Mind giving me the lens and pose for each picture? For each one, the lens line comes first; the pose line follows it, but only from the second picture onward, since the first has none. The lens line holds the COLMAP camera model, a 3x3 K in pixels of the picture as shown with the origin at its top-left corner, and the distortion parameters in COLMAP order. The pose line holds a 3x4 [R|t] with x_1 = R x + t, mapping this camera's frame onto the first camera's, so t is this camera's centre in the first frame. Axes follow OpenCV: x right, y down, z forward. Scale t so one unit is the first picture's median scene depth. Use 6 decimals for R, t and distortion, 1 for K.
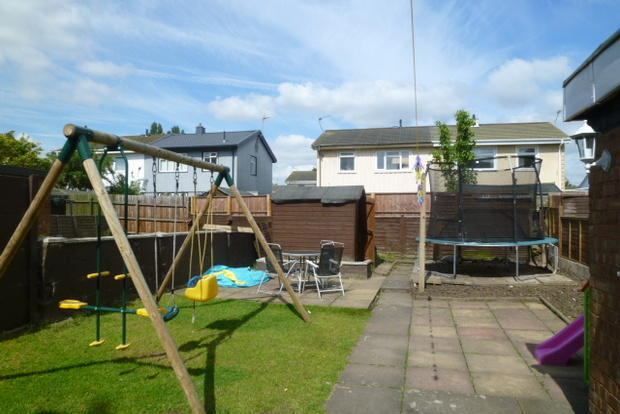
lens RADIAL K [[444.4, 0, 308.9], [0, 444.4, 207.4], [0, 0, 1]] dist [-0.043829, 0.002223]
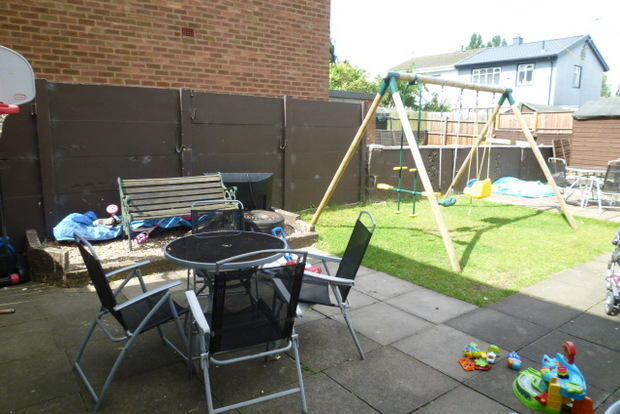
lens RADIAL K [[444.4, 0, 308.9], [0, 444.4, 207.4], [0, 0, 1]] dist [-0.043829, 0.002223]
pose [[0.776040, 0.113791, -0.620333, 0.110587], [0.004600, 0.982541, 0.185987, -0.001439], [0.630667, -0.147187, 0.761968, -0.178655]]
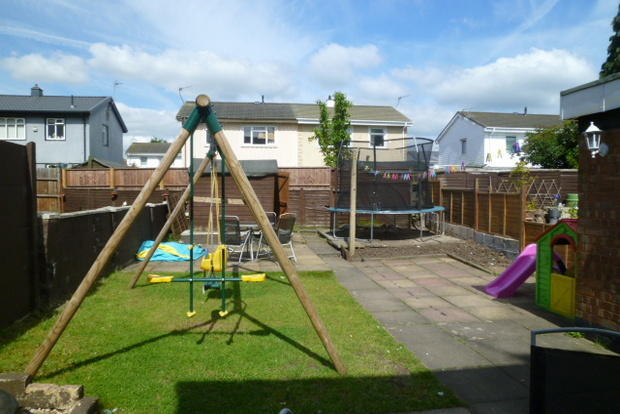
lens RADIAL K [[444.4, 0, 308.9], [0, 444.4, 207.4], [0, 0, 1]] dist [-0.043829, 0.002223]
pose [[0.929582, -0.019109, 0.368121, -0.262548], [-0.002454, 0.998312, 0.058021, 0.002475], [-0.368608, -0.054838, 0.927966, -0.013088]]
